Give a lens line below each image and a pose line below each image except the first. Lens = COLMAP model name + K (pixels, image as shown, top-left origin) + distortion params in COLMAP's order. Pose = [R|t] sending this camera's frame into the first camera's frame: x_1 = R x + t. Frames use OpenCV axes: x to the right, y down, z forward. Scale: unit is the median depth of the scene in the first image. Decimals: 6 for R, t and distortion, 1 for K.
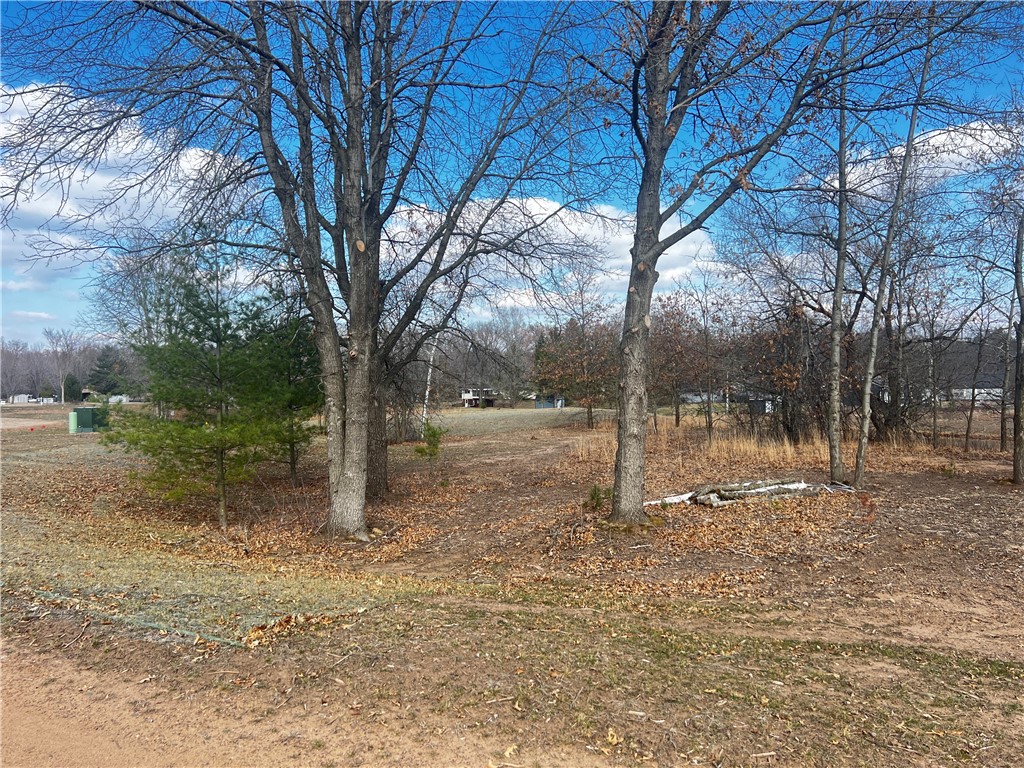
lens RADIAL K [[795.0, 0, 512.0], [0, 795.0, 384.0], [0, 0, 1]] dist [0.043201, -0.004225]
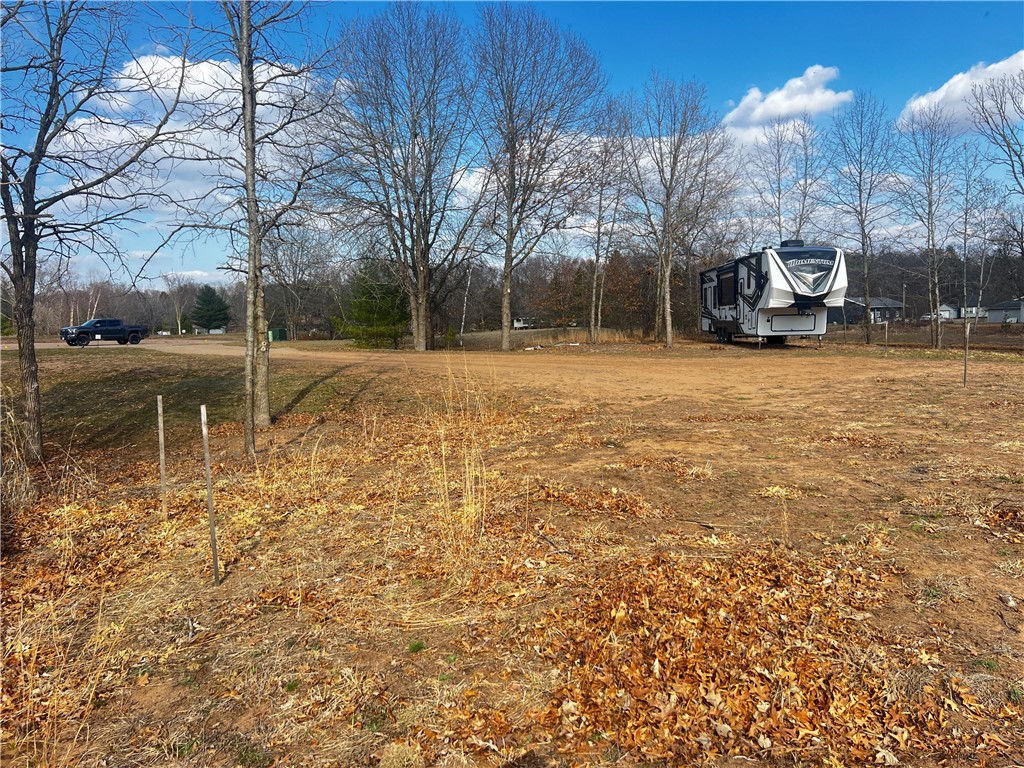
lens RADIAL K [[795.0, 0, 512.0], [0, 795.0, 384.0], [0, 0, 1]] dist [0.043201, -0.004225]
pose [[0.996881, -0.012010, -0.077997, 0.281817], [0.018818, 0.996018, 0.087146, 0.012938], [0.076640, -0.088342, 0.993137, -1.486246]]
